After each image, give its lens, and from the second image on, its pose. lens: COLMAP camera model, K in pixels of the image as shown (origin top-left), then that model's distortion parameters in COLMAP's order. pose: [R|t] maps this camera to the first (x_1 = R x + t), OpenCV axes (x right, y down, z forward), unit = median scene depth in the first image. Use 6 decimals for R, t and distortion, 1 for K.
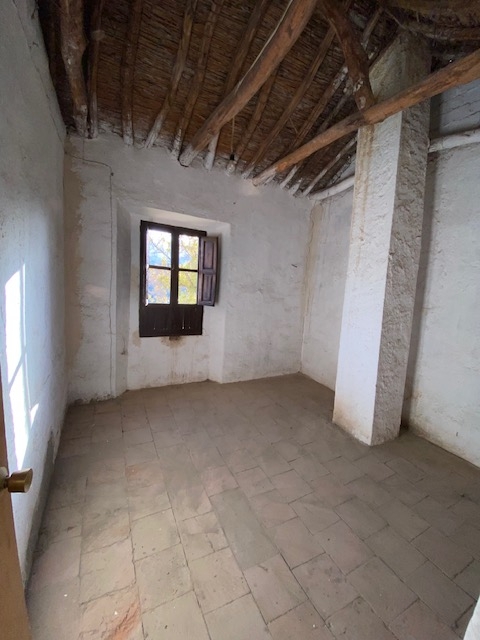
lens RADIAL K [[258.4, 0, 240.0], [0, 258.4, 320.0], [0, 0, 1]] dist [0.014878, -0.017001]
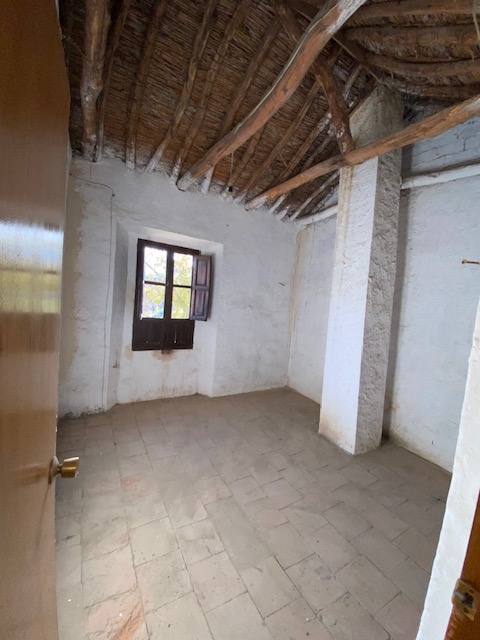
lens RADIAL K [[258.4, 0, 240.0], [0, 258.4, 320.0], [0, 0, 1]] dist [0.014878, -0.017001]
pose [[0.998180, 0.015501, 0.058283, -0.035068], [-0.012082, 0.998211, -0.058557, 0.001428], [-0.059086, 0.057747, 0.996581, -0.061459]]
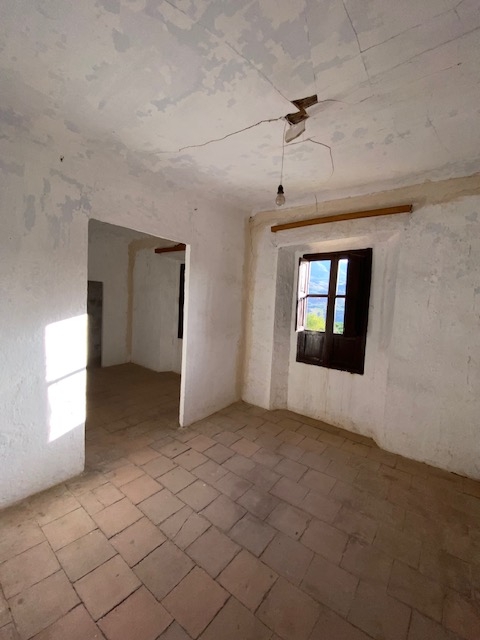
lens RADIAL K [[258.4, 0, 240.0], [0, 258.4, 320.0], [0, 0, 1]] dist [0.014878, -0.017001]
pose [[0.421061, 0.023018, -0.906740, 0.625804], [-0.152338, 0.987272, -0.045679, -0.021786], [0.894148, 0.157365, 0.419208, 0.424189]]
